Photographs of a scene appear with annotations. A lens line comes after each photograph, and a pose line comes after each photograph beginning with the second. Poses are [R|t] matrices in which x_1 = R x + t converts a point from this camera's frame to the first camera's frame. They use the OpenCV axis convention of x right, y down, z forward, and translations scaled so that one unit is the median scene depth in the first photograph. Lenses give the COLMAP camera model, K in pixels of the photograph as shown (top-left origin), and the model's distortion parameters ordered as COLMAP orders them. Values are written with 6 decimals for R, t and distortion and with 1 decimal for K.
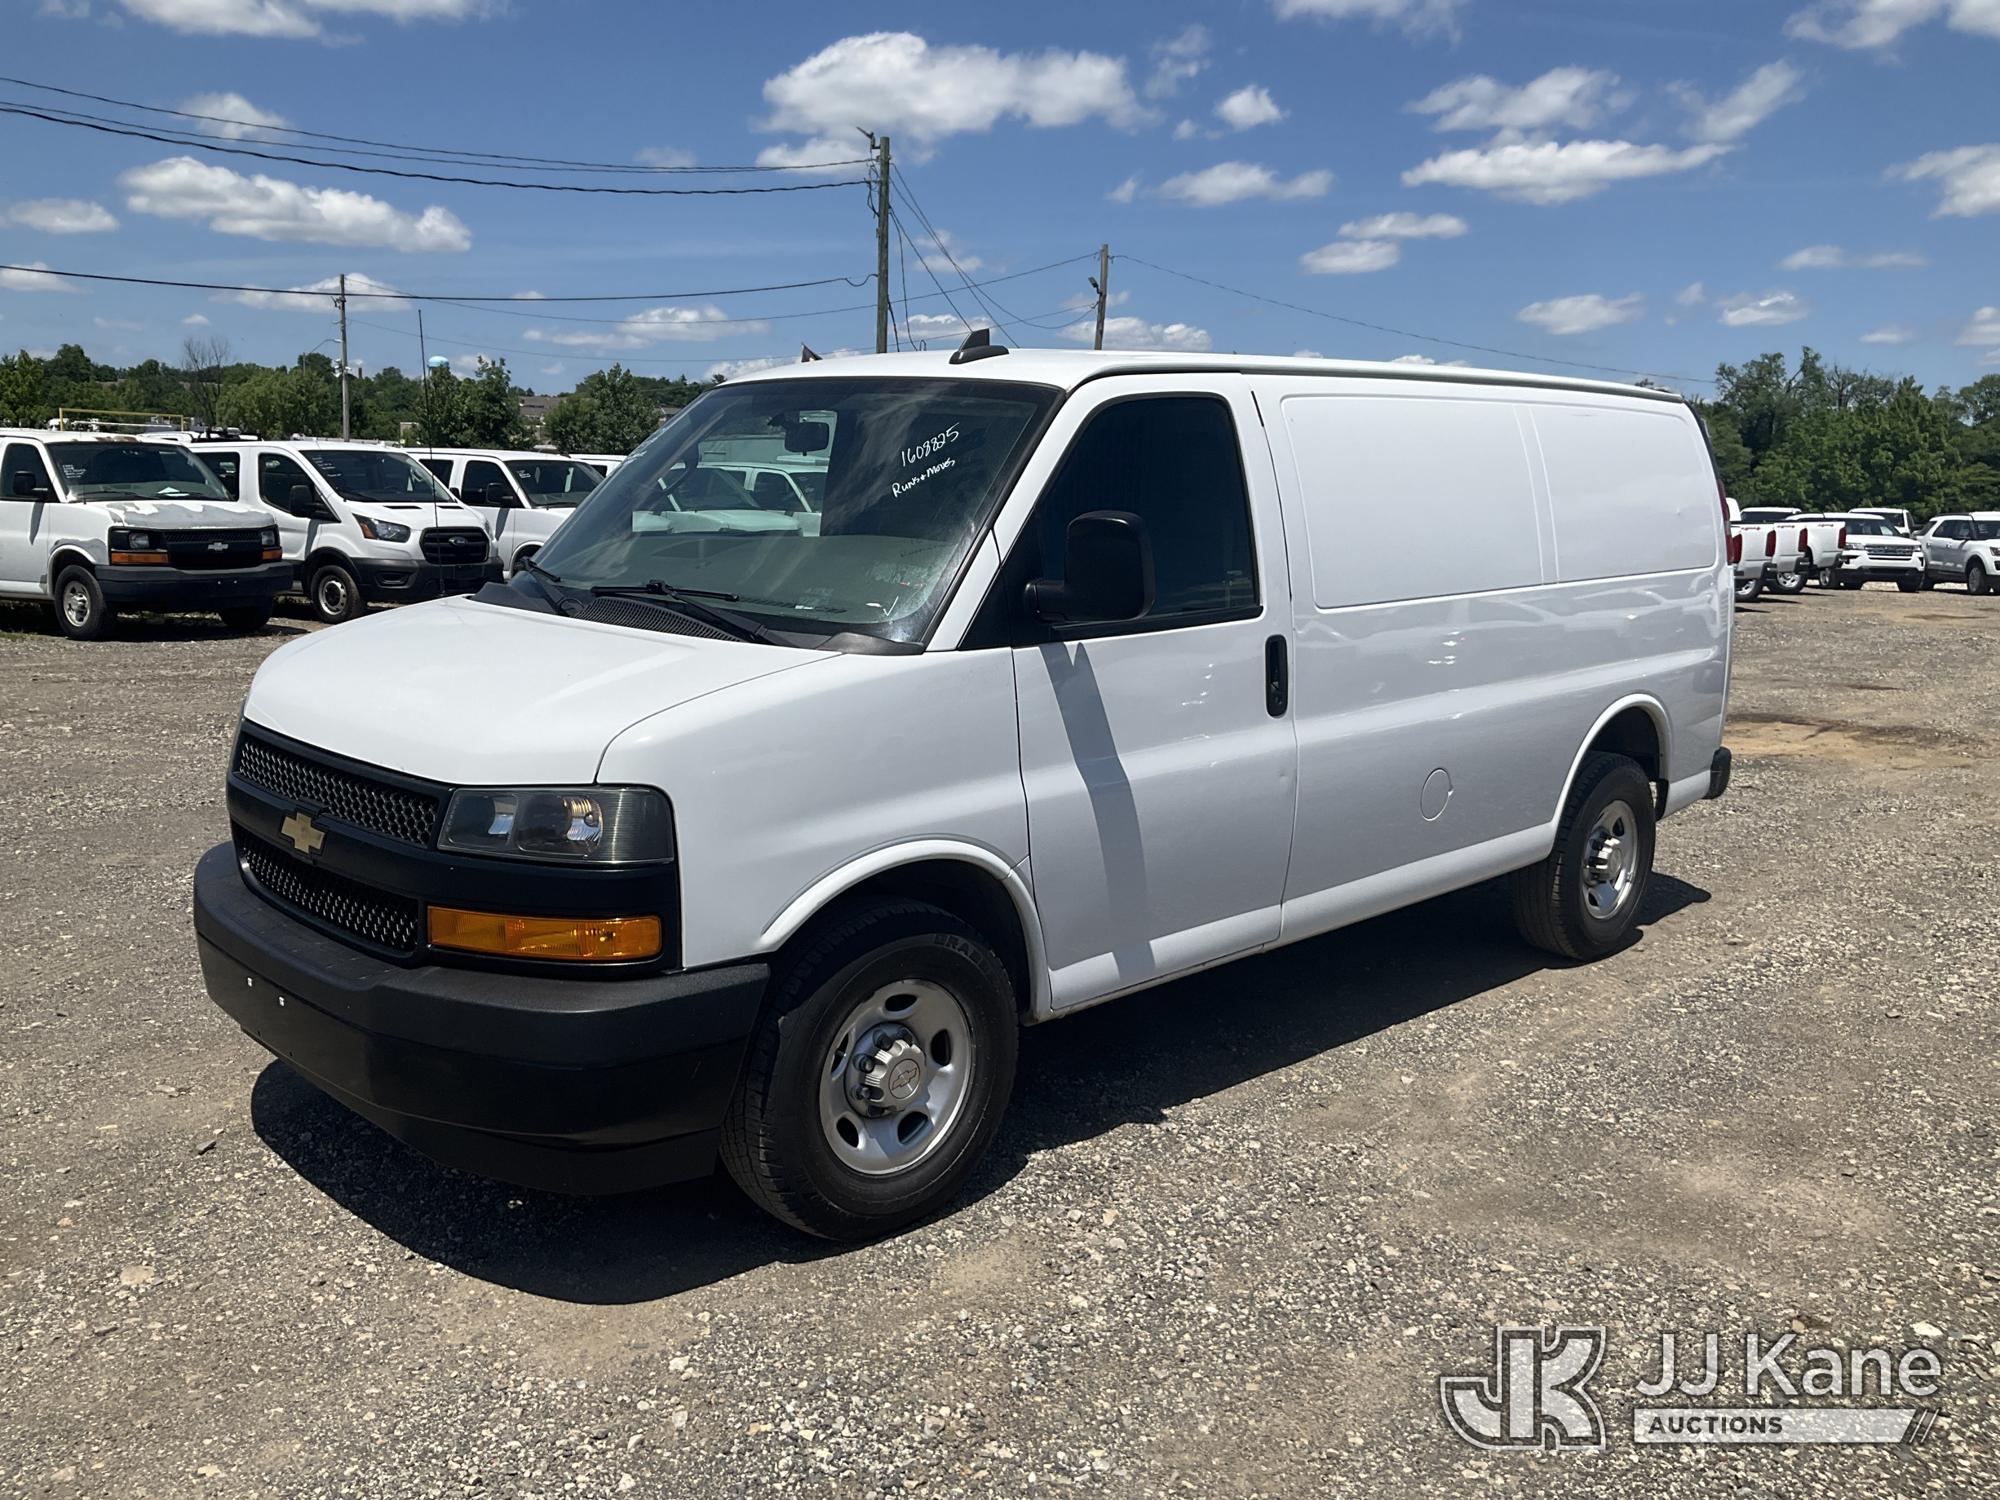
lens RADIAL K [[1658.8, 0, 966.7], [0, 1658.8, 754.7], [0, 0, 1]] dist [0.087920, -0.070074]
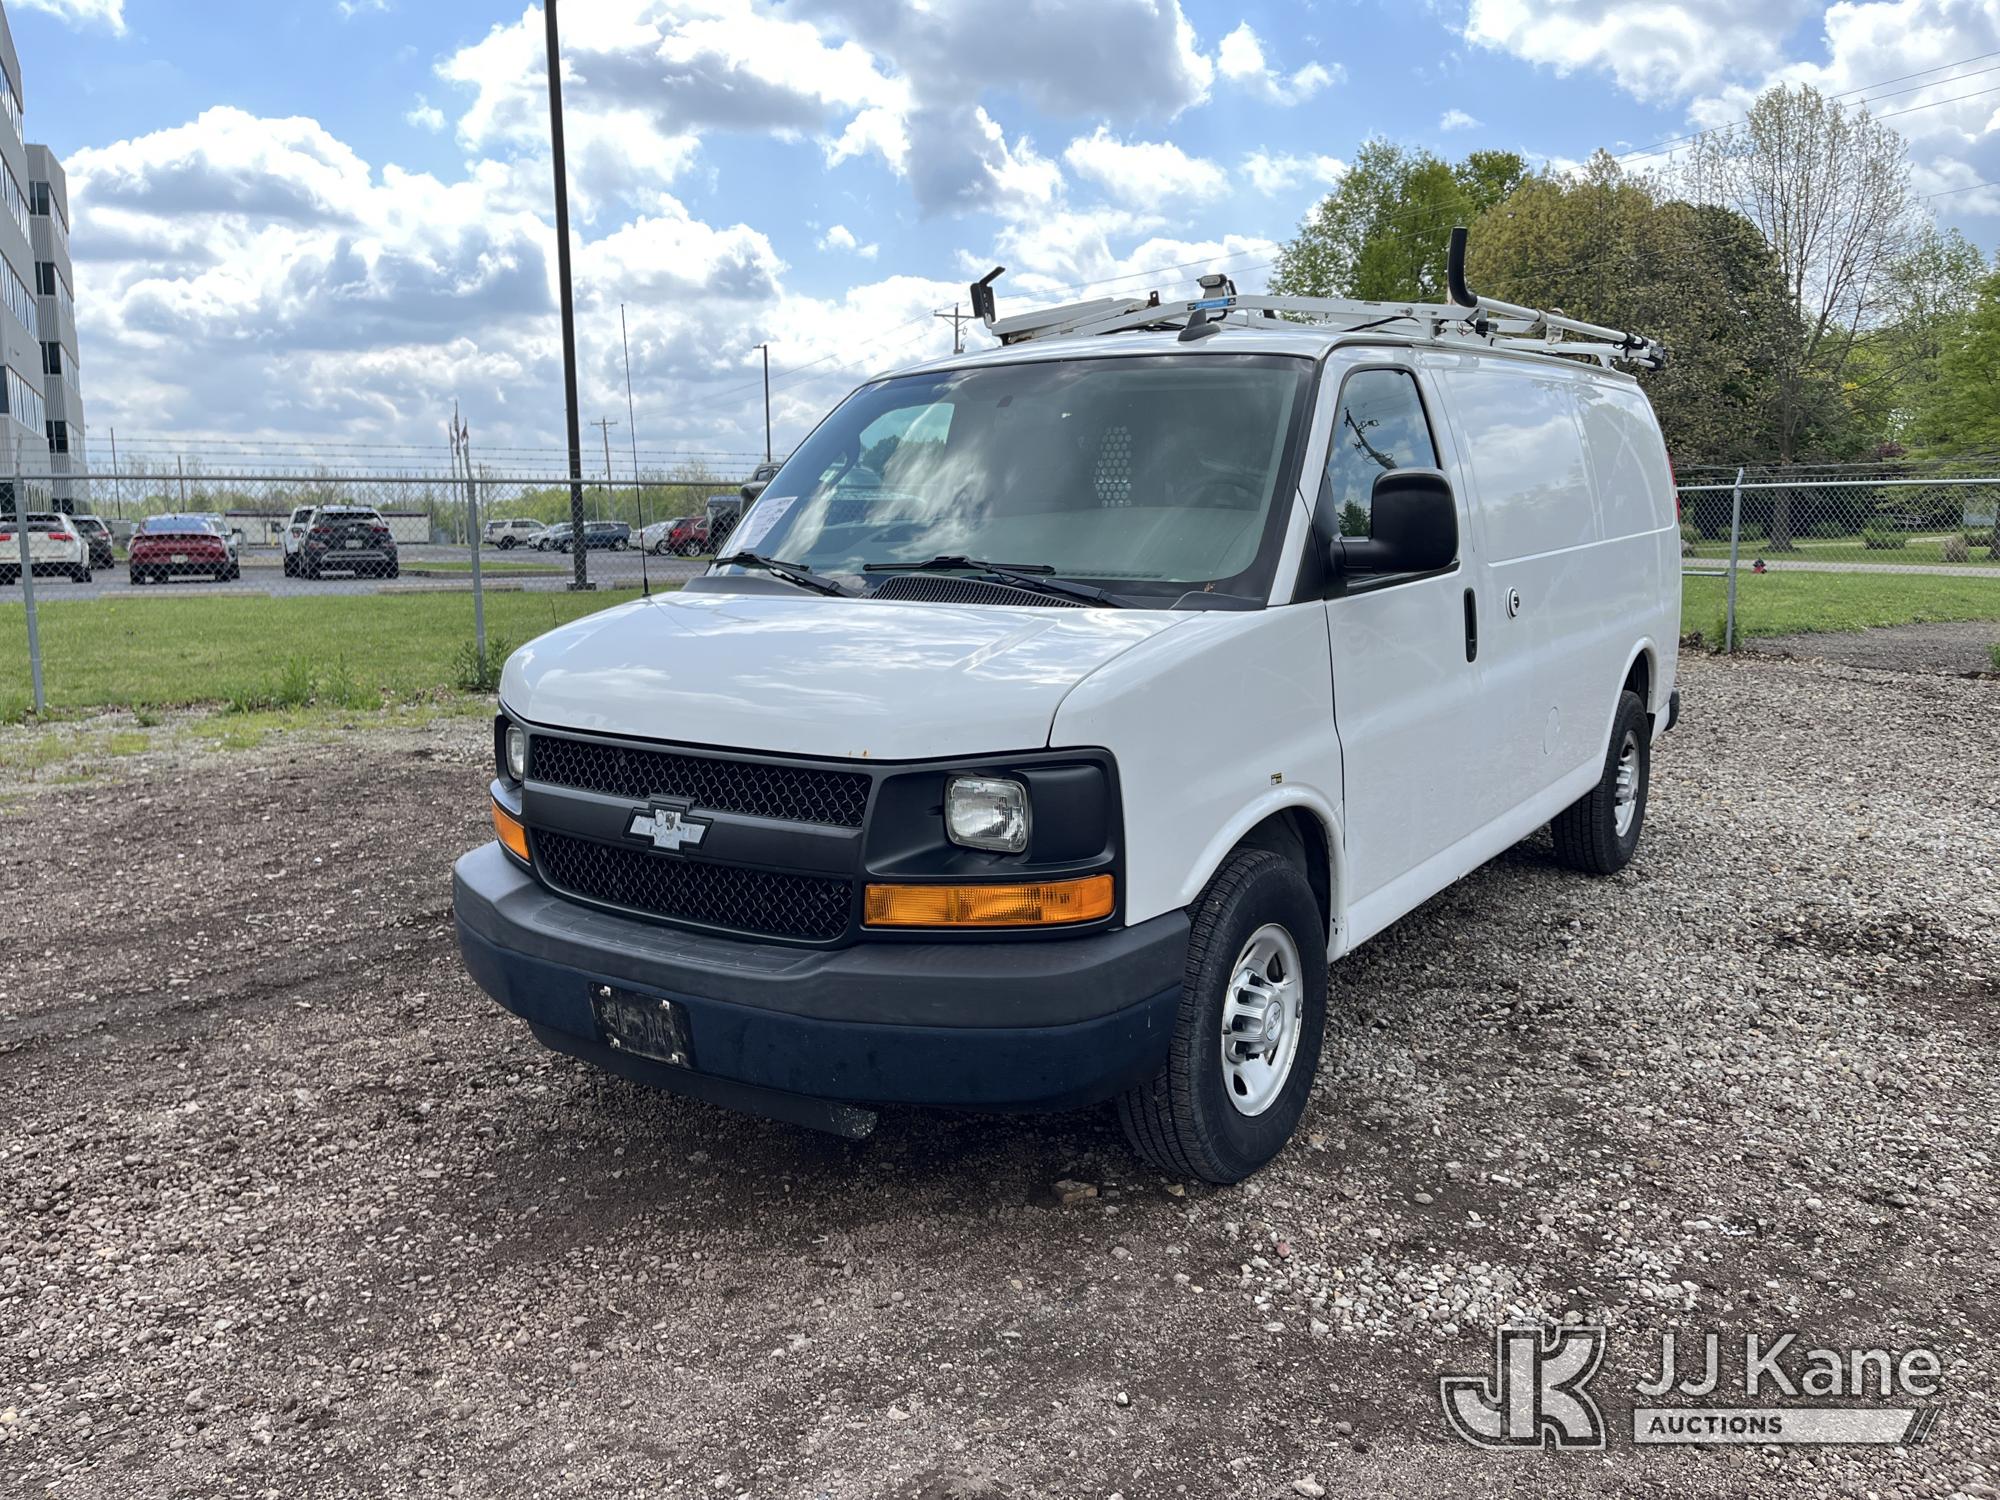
lens RADIAL K [[1658.8, 0, 1007.9], [0, 1658.8, 748.6], [0, 0, 1]] dist [0.087920, -0.070074]
pose [[0.967613, -0.067447, 0.243262, -0.420665], [0.070974, 0.997462, -0.005753, 0.019071], [-0.242257, 0.022832, 0.969943, 0.032679]]
